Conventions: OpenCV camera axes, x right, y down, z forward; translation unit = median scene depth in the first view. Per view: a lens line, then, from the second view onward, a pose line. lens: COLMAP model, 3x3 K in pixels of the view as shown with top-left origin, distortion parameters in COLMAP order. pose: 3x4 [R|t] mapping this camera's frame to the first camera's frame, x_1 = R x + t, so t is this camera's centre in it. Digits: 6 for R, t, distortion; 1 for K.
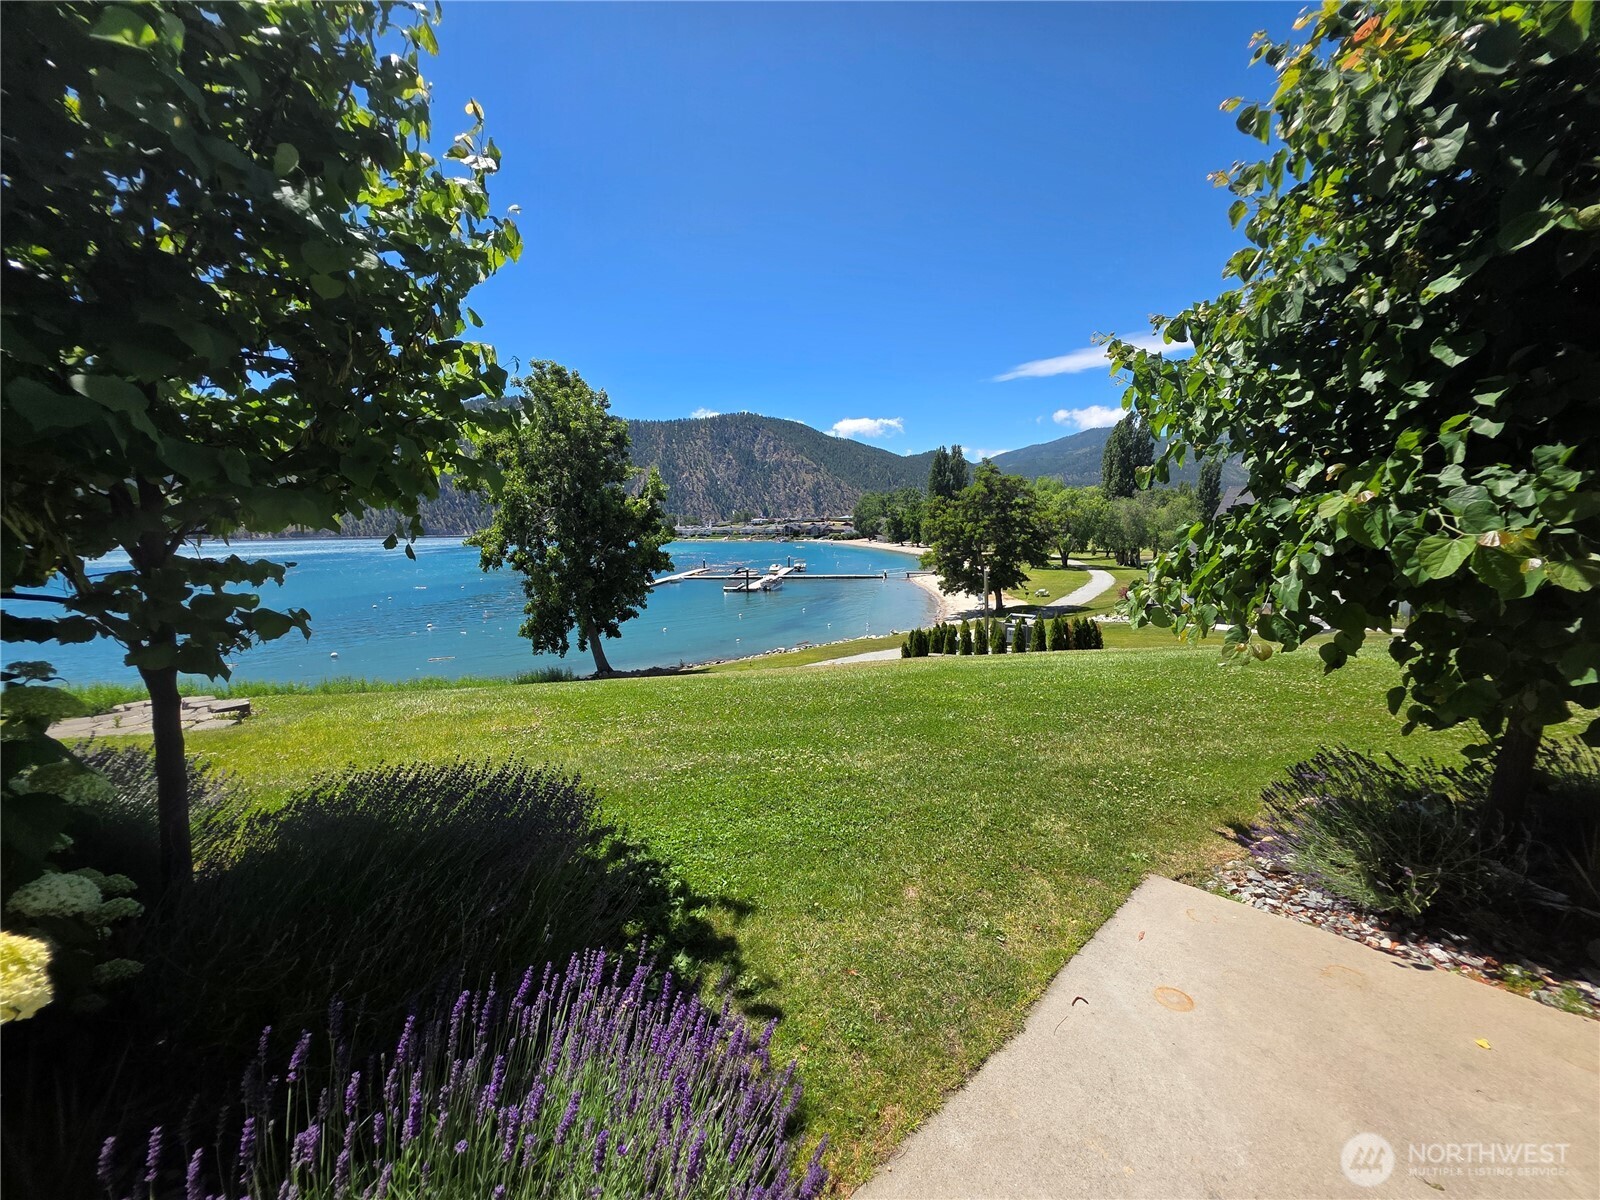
lens RADIAL K [[636.9, 0, 798.0], [0, 636.9, 605.5], [0, 0, 1]] dist [0.000105, -0.000020]
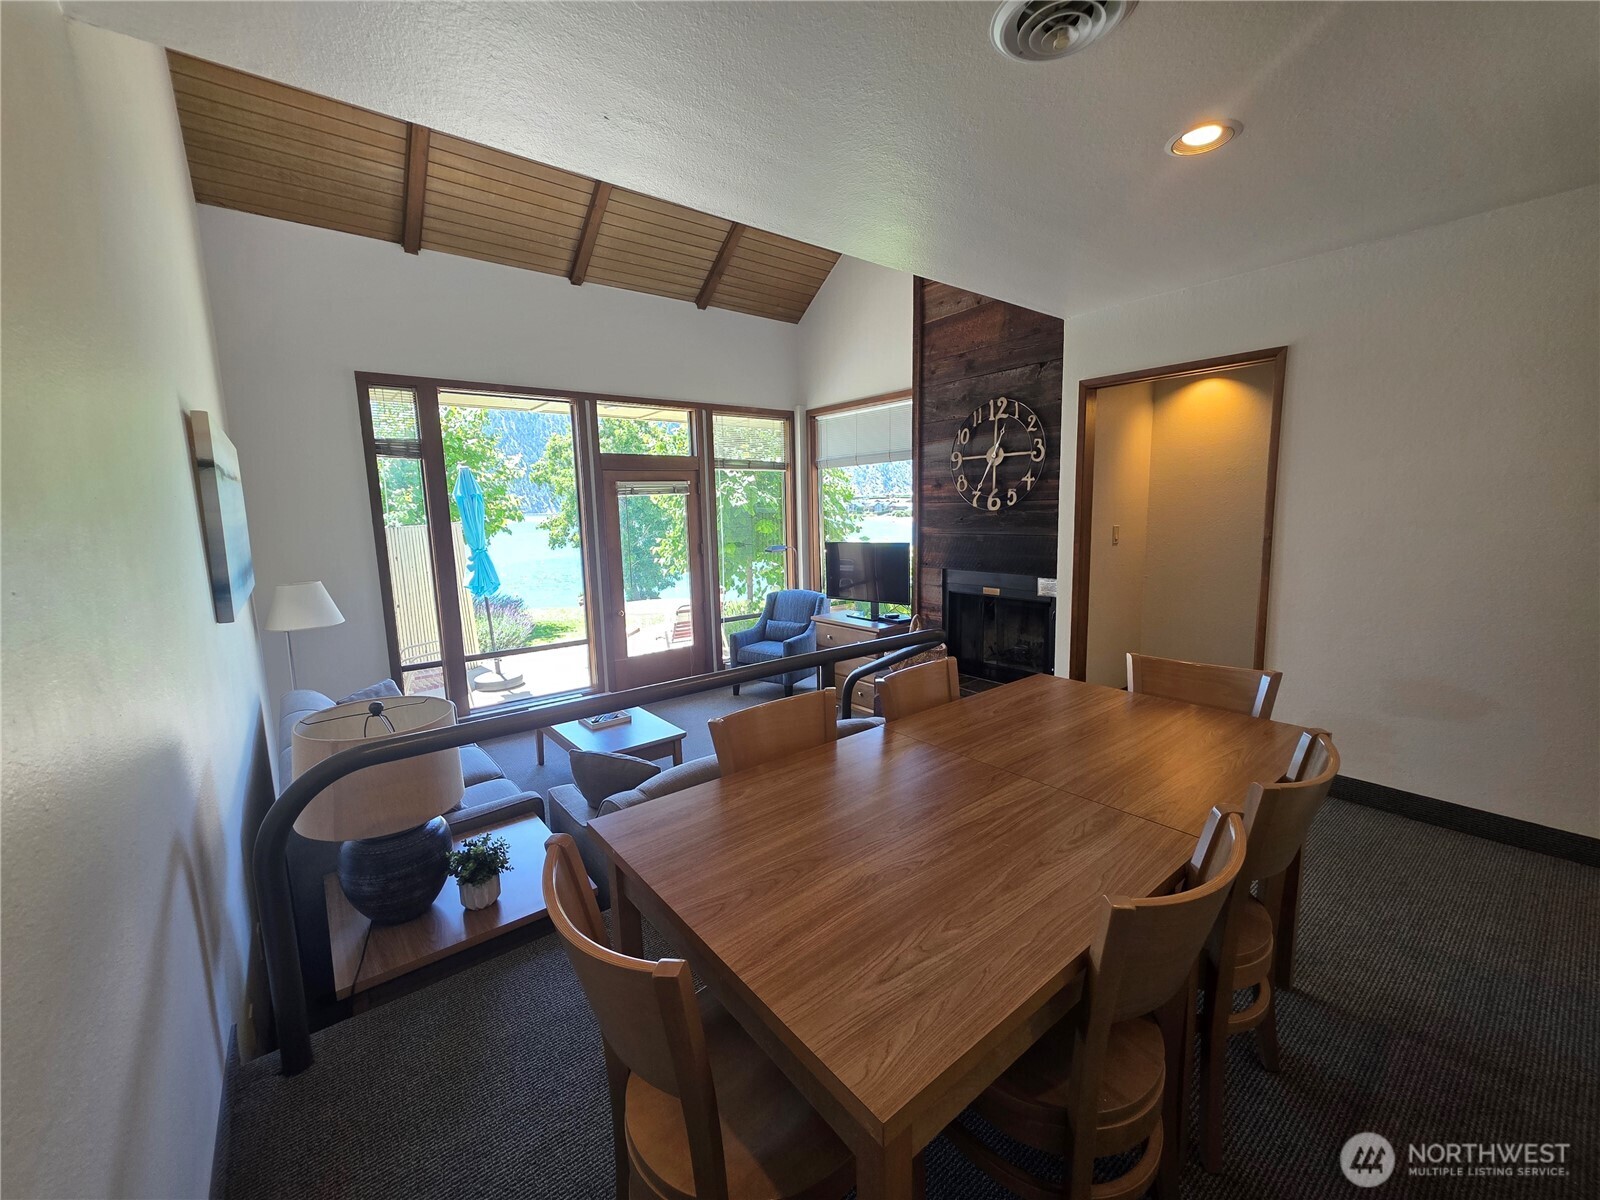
lens RADIAL K [[636.9, 0, 799.1], [0, 636.9, 614.1], [0, 0, 1]] dist [0.000105, -0.000020]
pose [[0.993973, 0.012108, -0.108957, 0.116907], [-0.006681, 0.998725, 0.050036, 0.007327], [0.109423, -0.049006, 0.992786, -0.180274]]
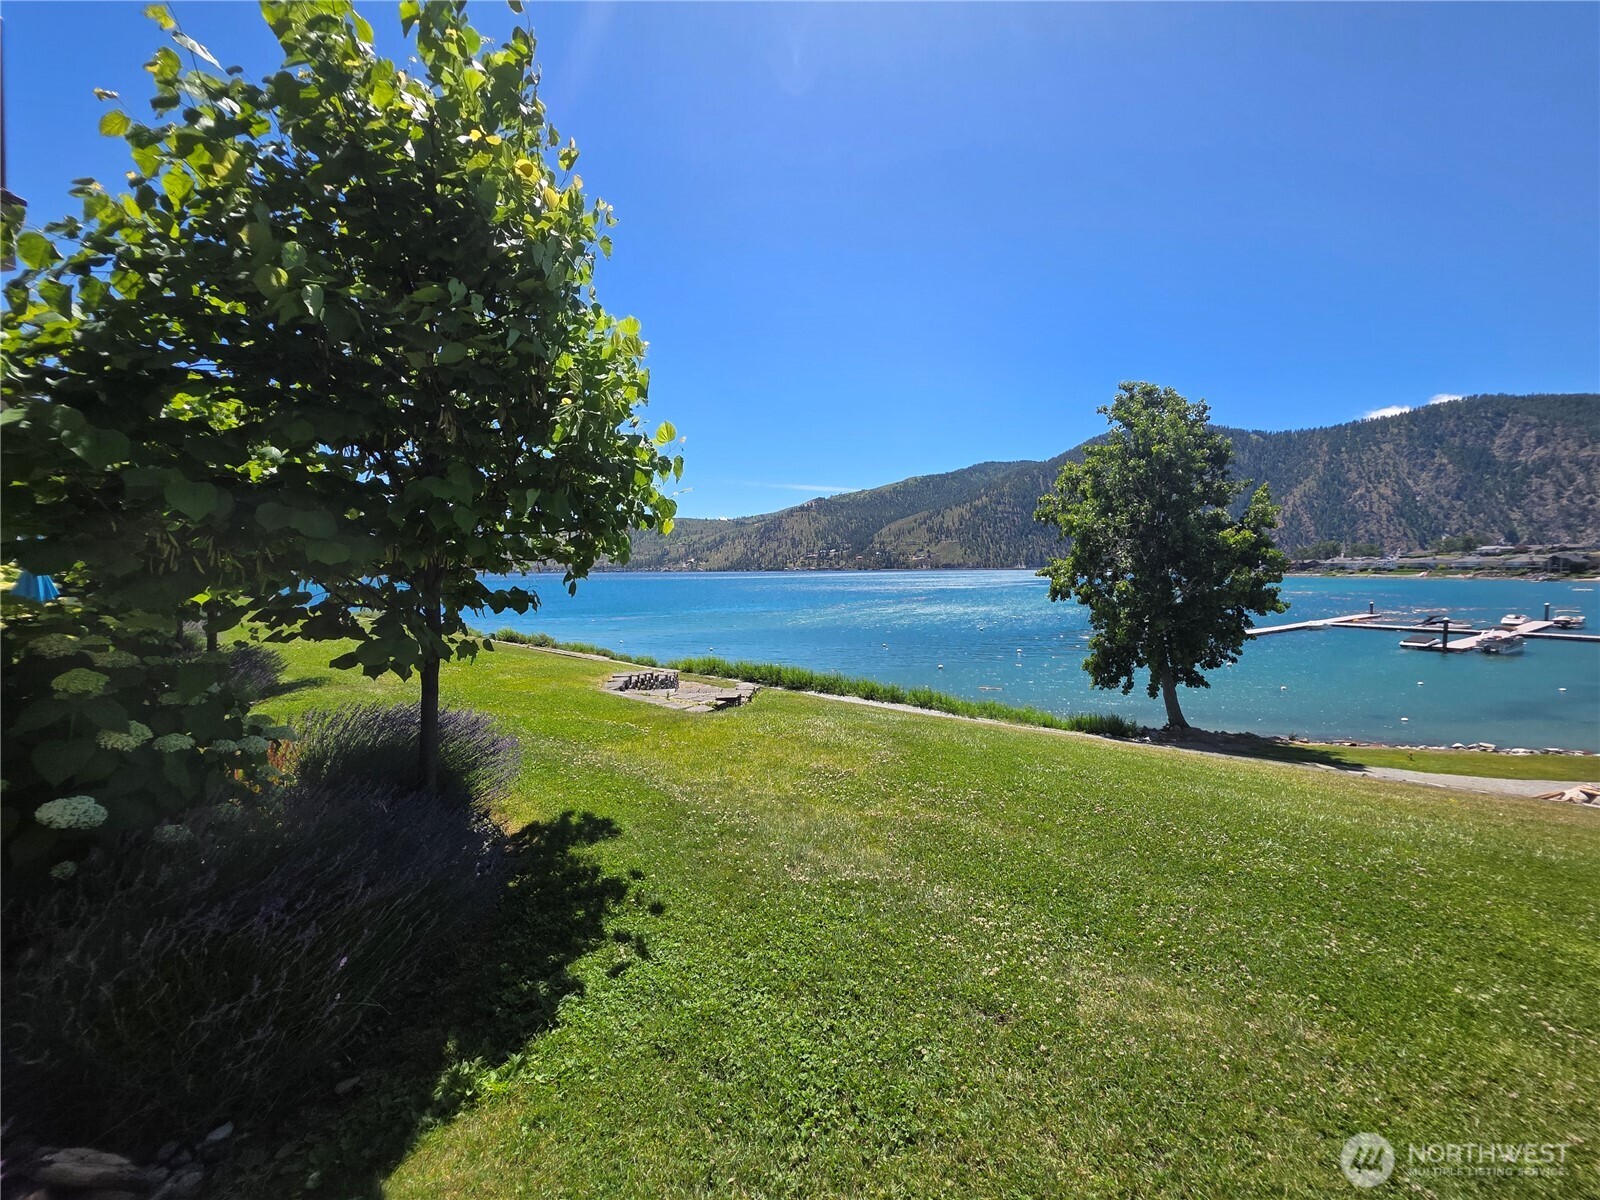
lens RADIAL K [[636.9, 0, 798.2], [0, 636.9, 604.5], [0, 0, 1]] dist [0.000105, -0.000020]
pose [[0.628850, 0.052581, -0.775747, 0.036102], [-0.092847, 0.995650, -0.007779, -0.005720], [0.771963, 0.076917, 0.630997, 0.040173]]
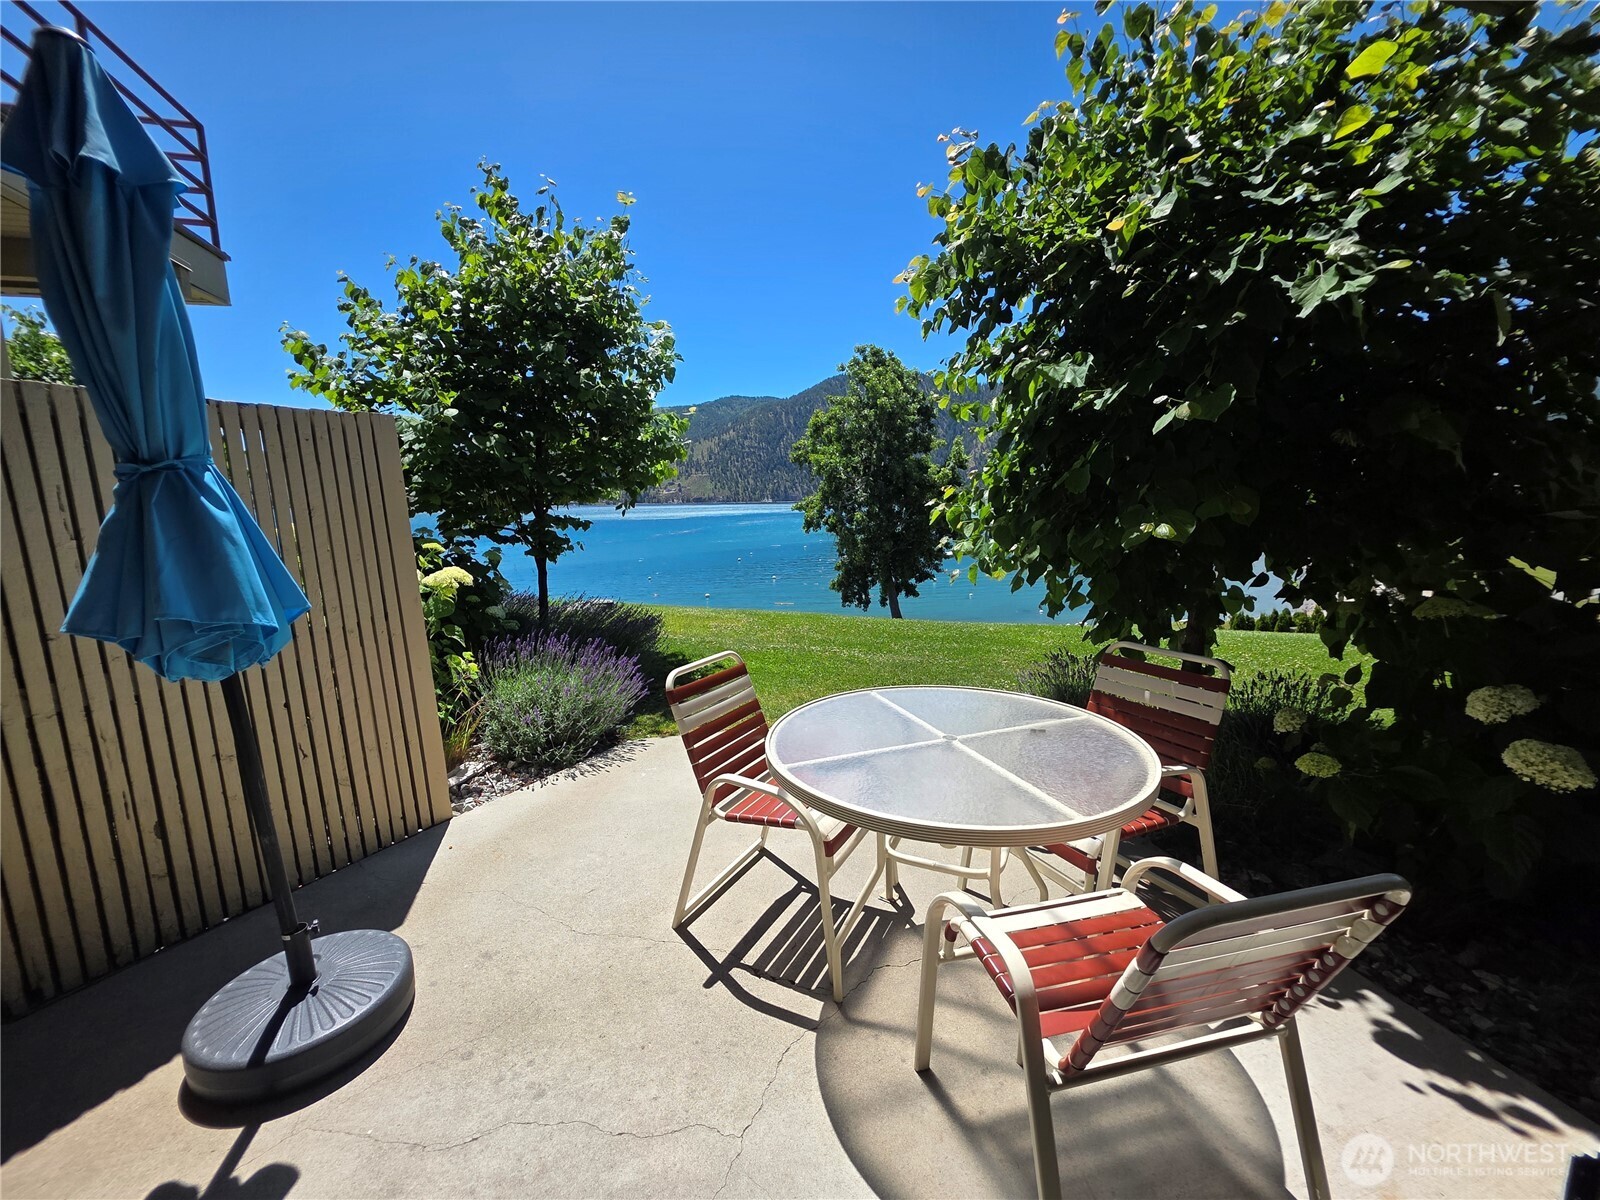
lens RADIAL K [[636.9, 0, 798.4], [0, 636.9, 602.7], [0, 0, 1]] dist [0.000105, -0.000020]
pose [[0.873655, 0.078268, -0.480210, 0.065847], [-0.055091, 0.996542, 0.062196, 0.003285], [0.483417, -0.027882, 0.874946, -0.043066]]
